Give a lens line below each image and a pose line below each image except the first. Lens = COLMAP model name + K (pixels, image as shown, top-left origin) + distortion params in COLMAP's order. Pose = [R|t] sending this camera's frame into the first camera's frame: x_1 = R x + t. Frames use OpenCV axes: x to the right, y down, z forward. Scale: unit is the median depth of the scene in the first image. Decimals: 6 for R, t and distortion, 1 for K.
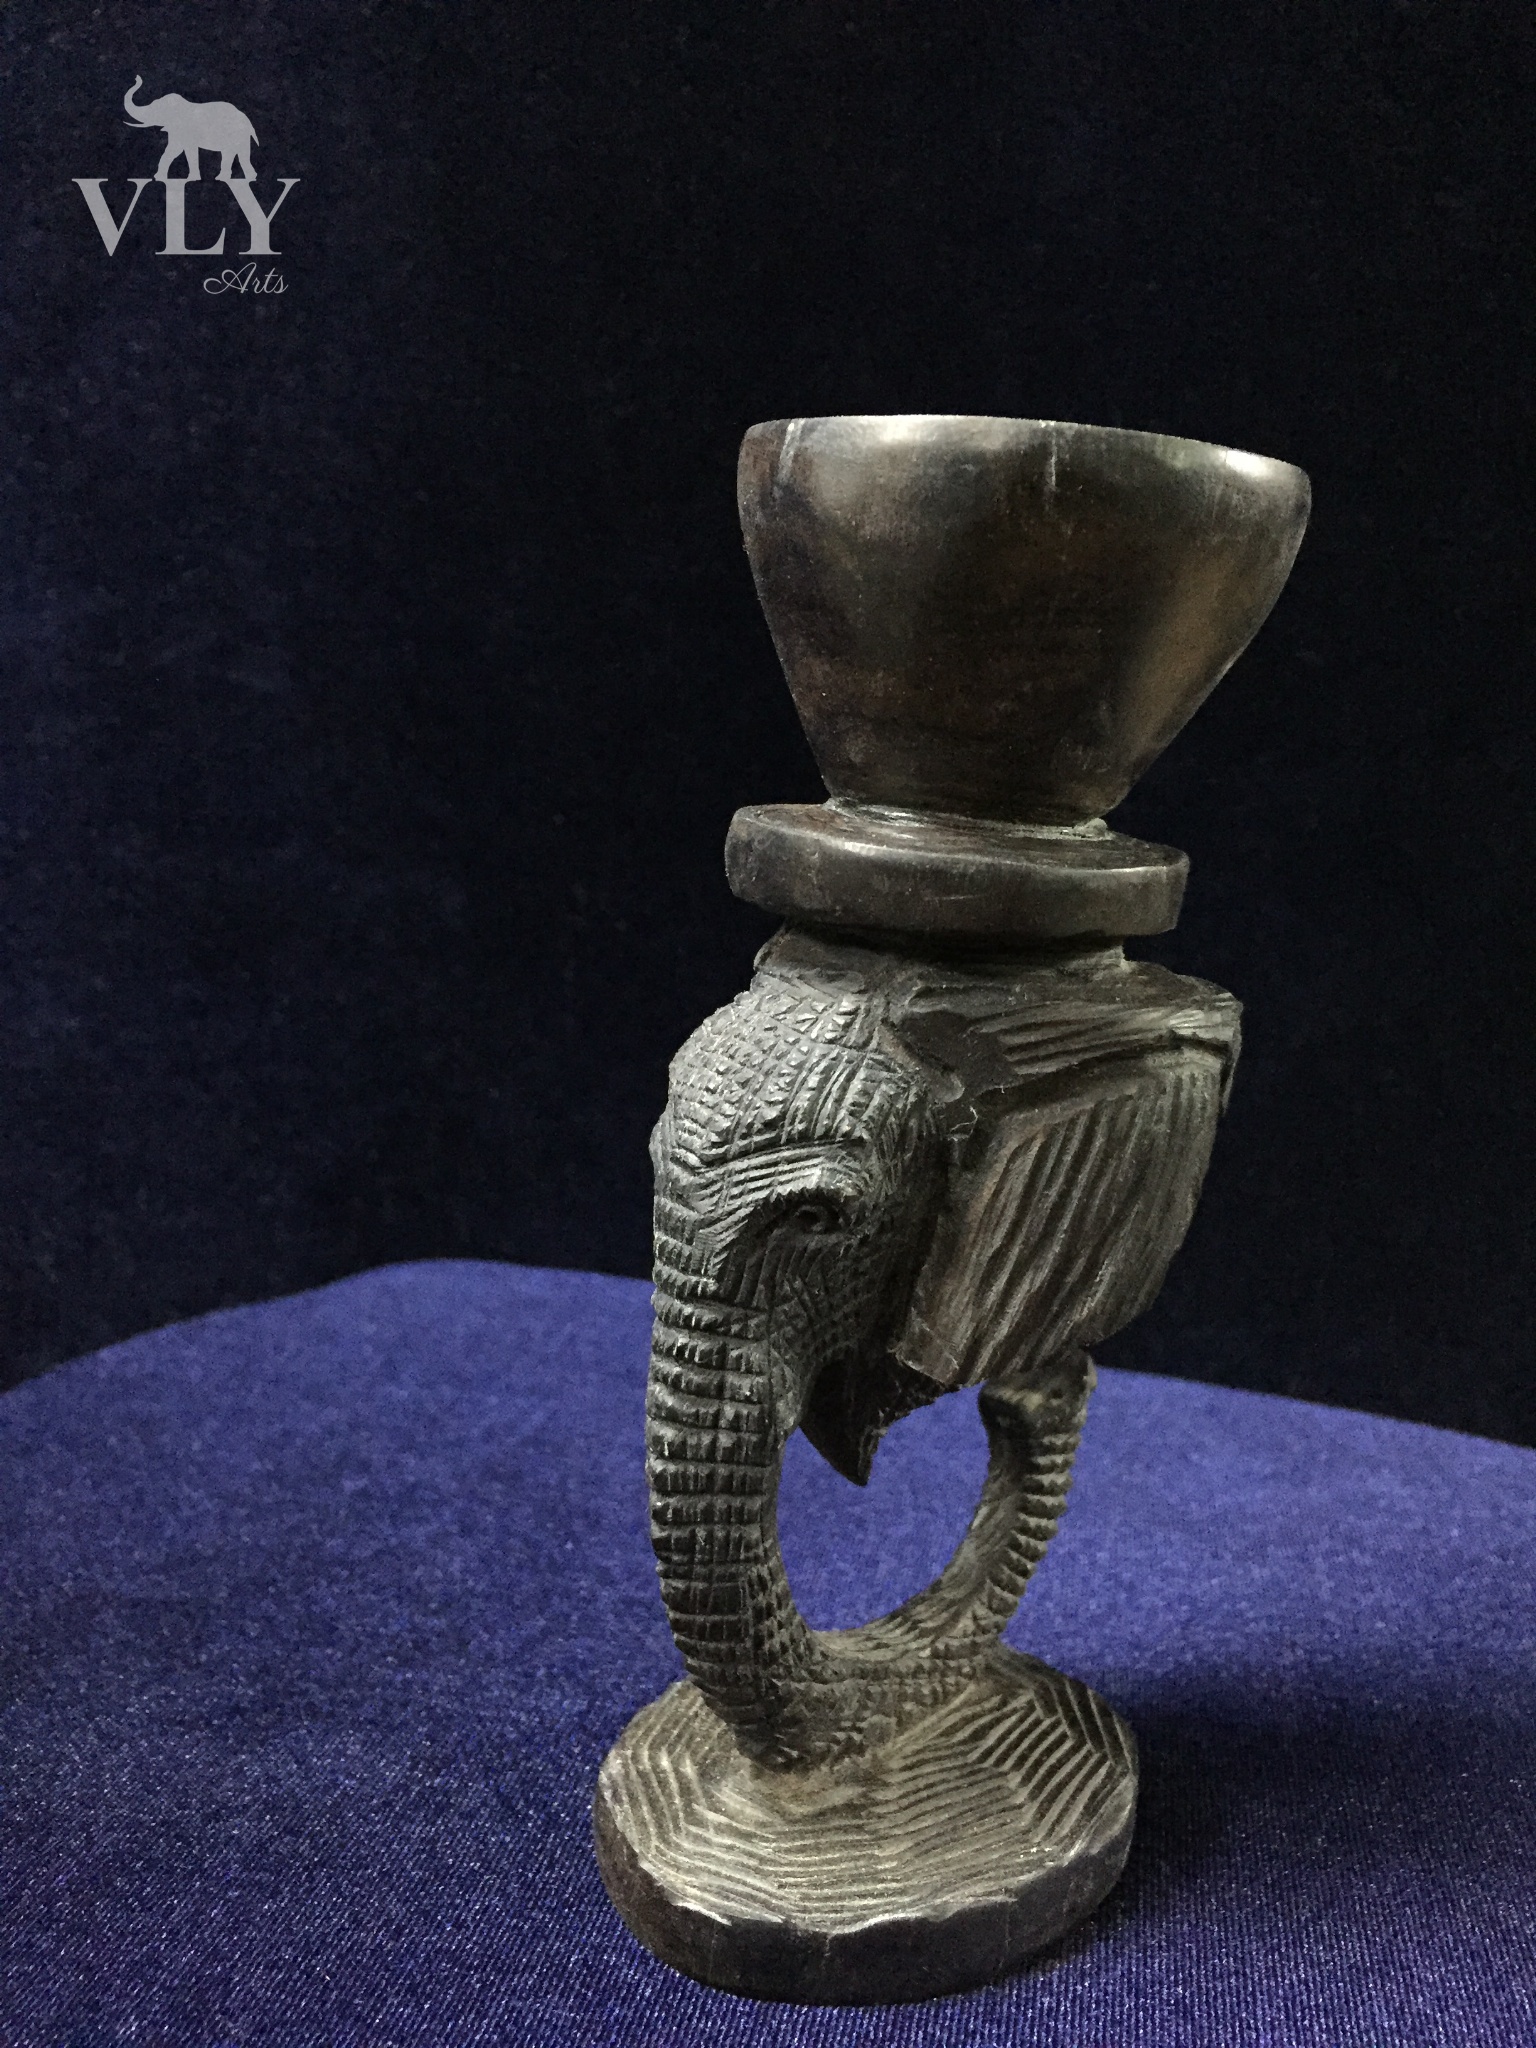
lens RADIAL K [[1804.8, 0, 777.8], [0, 1804.8, 1019.6], [0, 0, 1]] dist [0.053558, -0.011112]
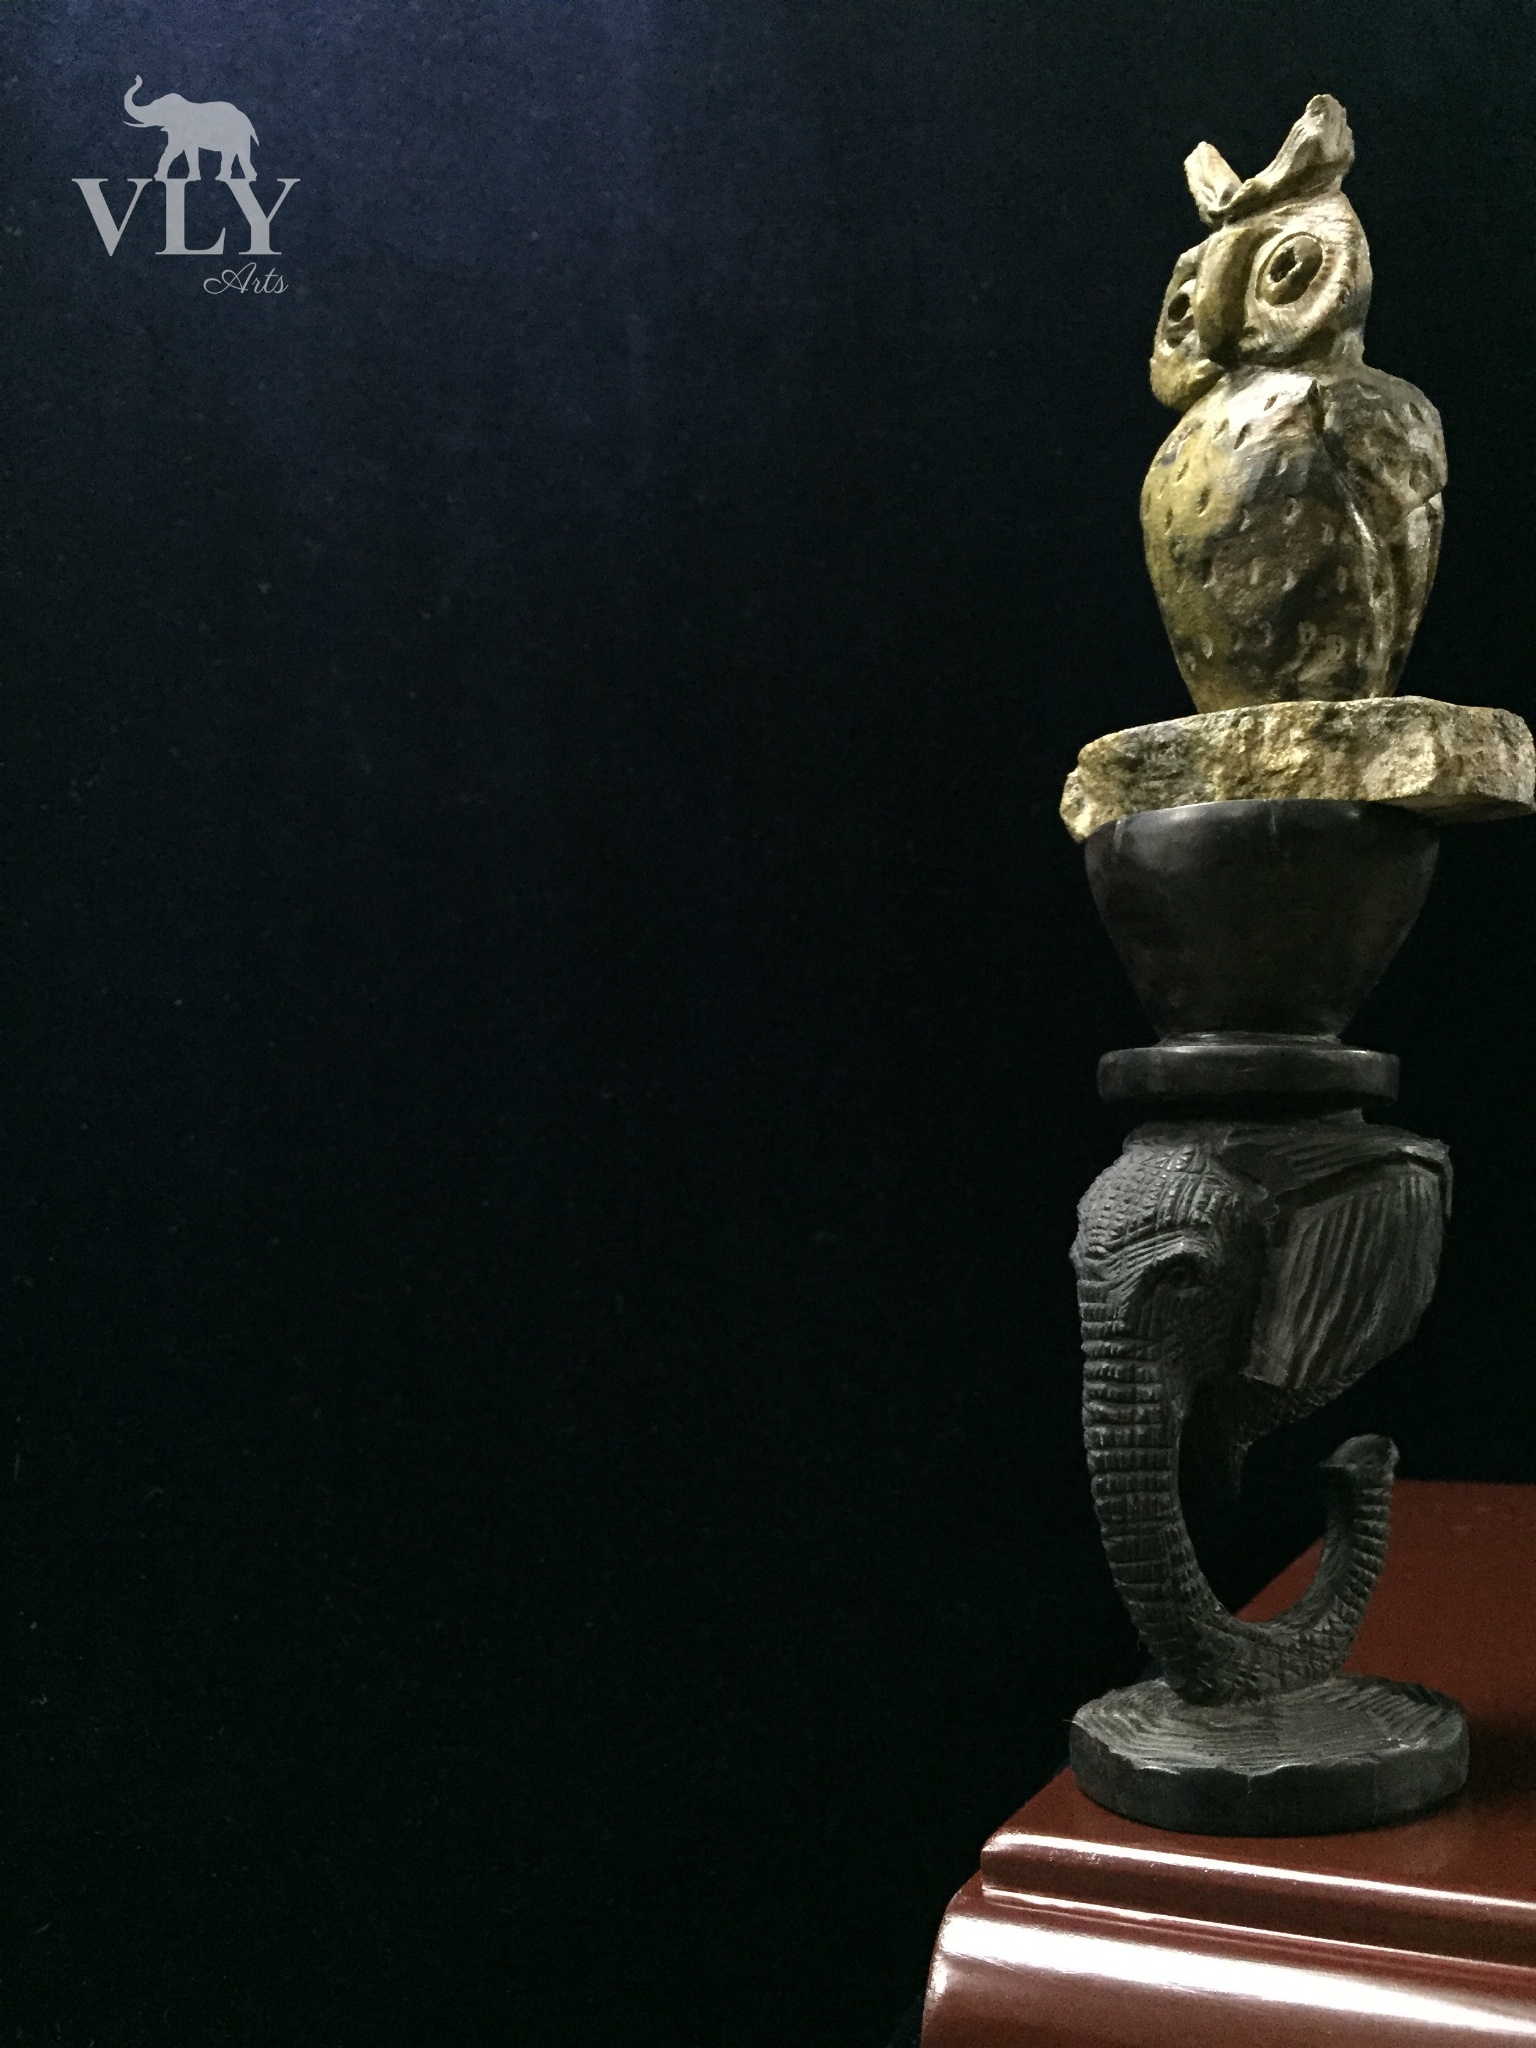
lens RADIAL K [[1804.8, 0, 766.8], [0, 1804.8, 1029.6], [0, 0, 1]] dist [0.053558, -0.011112]
pose [[0.984712, -0.091773, -0.148056, -0.082567], [0.046443, 0.957512, -0.284628, 0.331484], [0.167887, 0.273400, 0.947136, -0.630827]]
